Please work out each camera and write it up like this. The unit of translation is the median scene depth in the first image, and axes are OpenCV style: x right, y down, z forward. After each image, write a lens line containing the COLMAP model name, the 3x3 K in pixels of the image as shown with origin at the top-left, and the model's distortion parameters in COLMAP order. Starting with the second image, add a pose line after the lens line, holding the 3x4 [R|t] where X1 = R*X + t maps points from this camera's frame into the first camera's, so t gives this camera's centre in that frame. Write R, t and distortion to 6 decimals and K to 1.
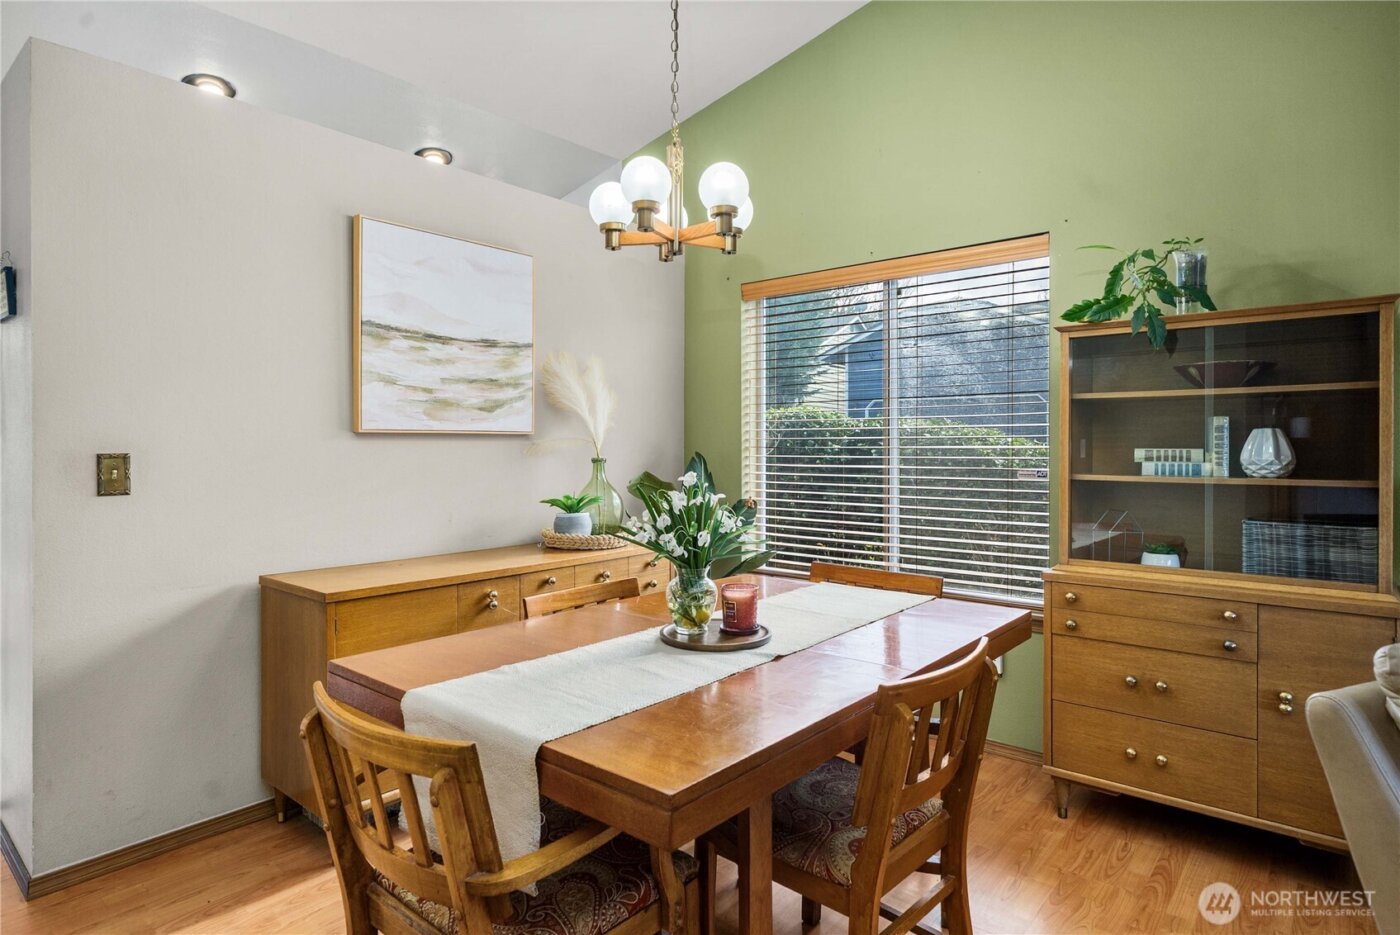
lens RADIAL K [[763.8, 0, 691.4], [0, 763.8, 456.2], [0, 0, 1]] dist [0.015792, -0.004744]
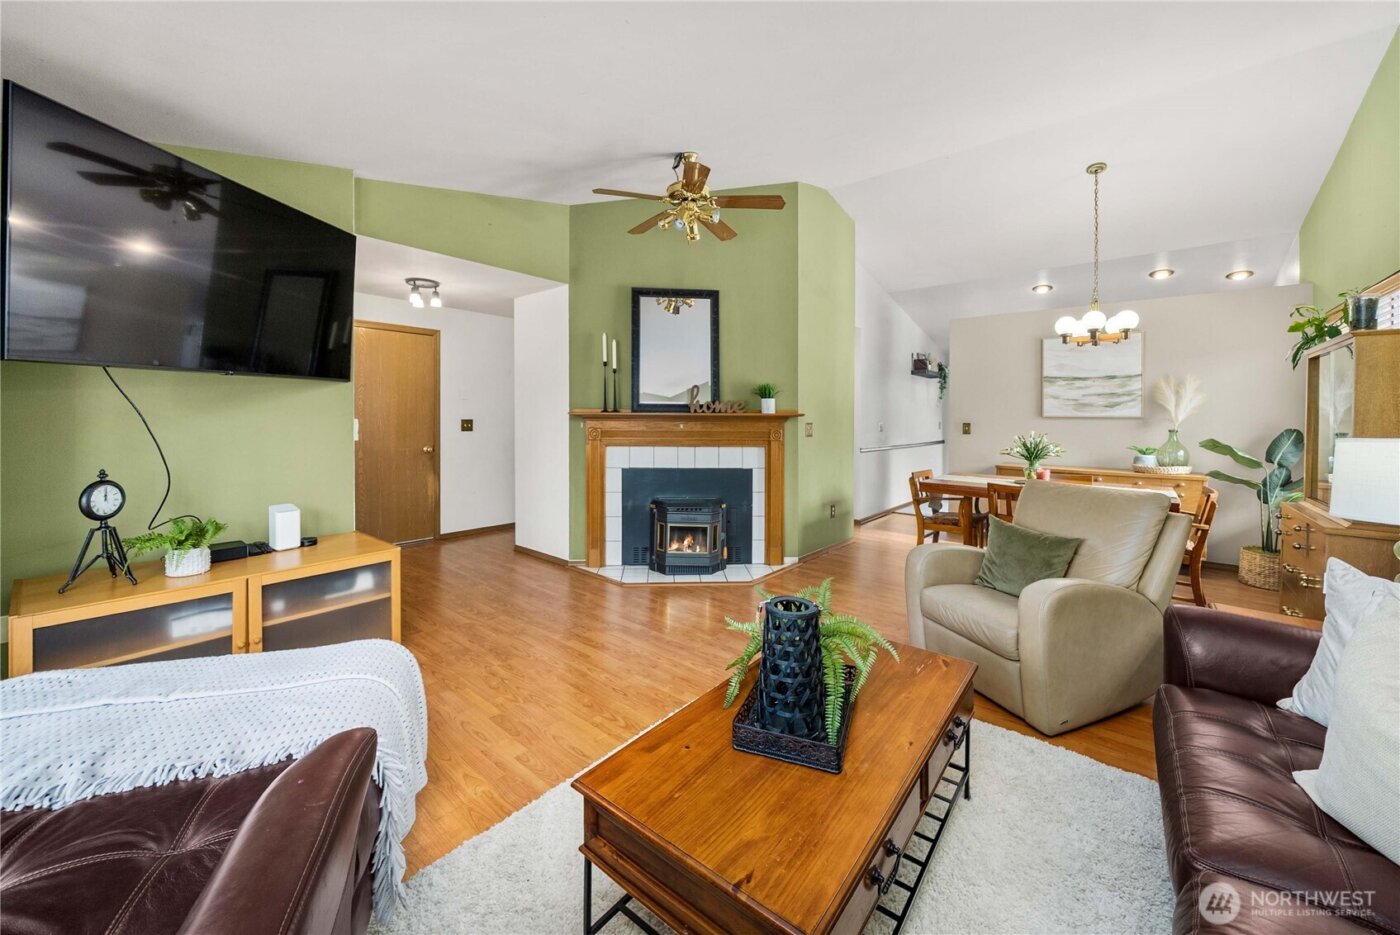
lens RADIAL K [[507.2, 0, 720.4], [0, 507.2, 413.0], [0, 0, 1]] dist [-0.000485, -0.000025]
pose [[0.049950, -0.004203, -0.998743, 1.479099], [-0.022060, 0.999743, -0.005311, -0.010718], [0.998508, 0.022298, 0.049845, -0.283888]]
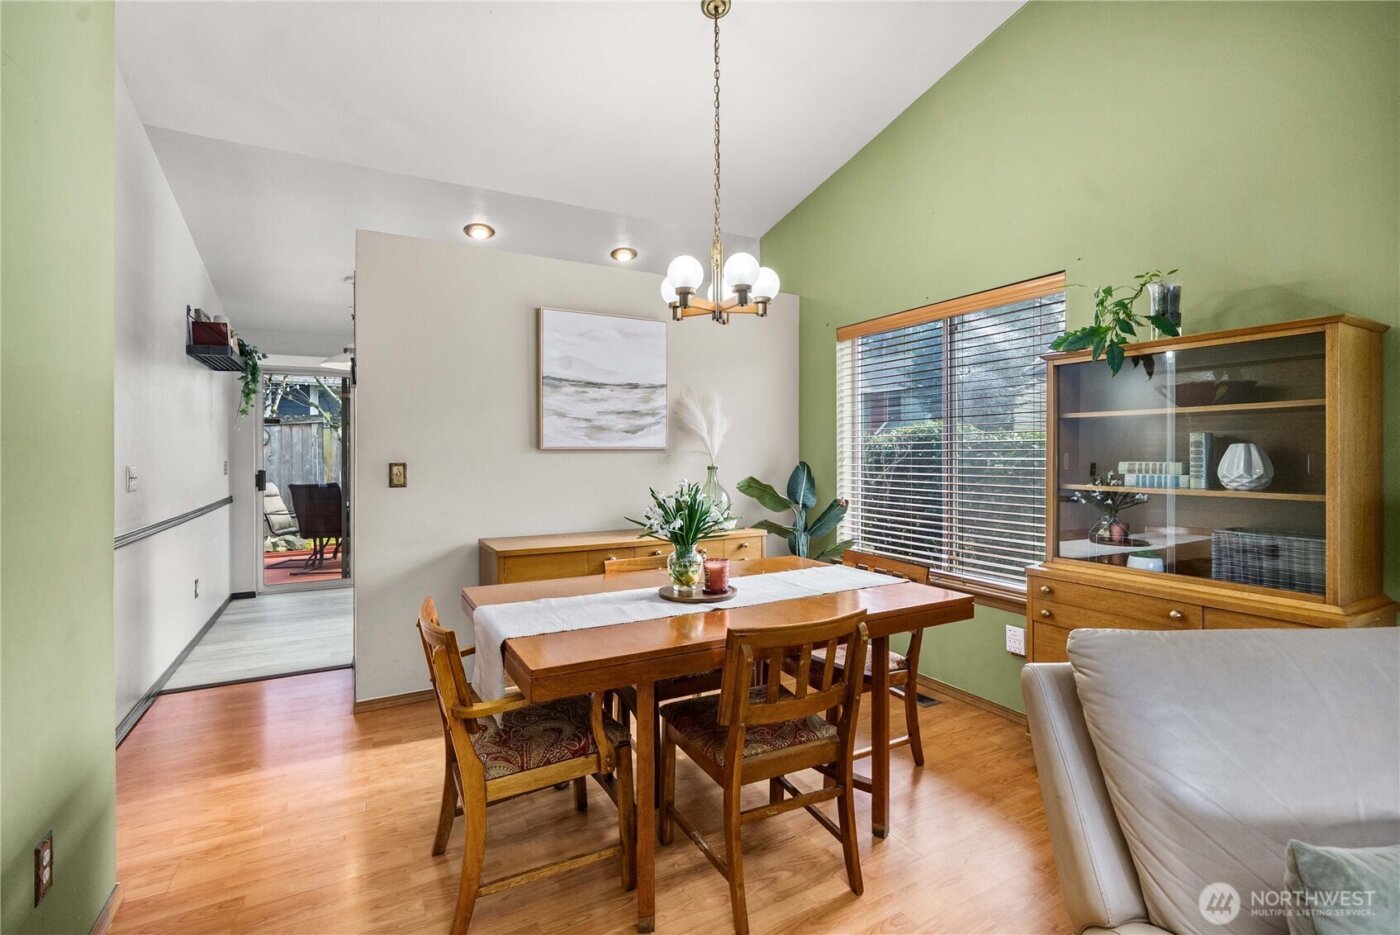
lens RADIAL K [[630.6, 0, 705.4], [0, 630.6, 456.2], [0, 0, 1]] dist [0.010637, -0.000090]
pose [[0.936865, 0.000803, -0.349690, 0.349498], [-0.003586, 0.999967, -0.007310, -0.009416], [0.349673, 0.008103, 0.936837, -0.076205]]
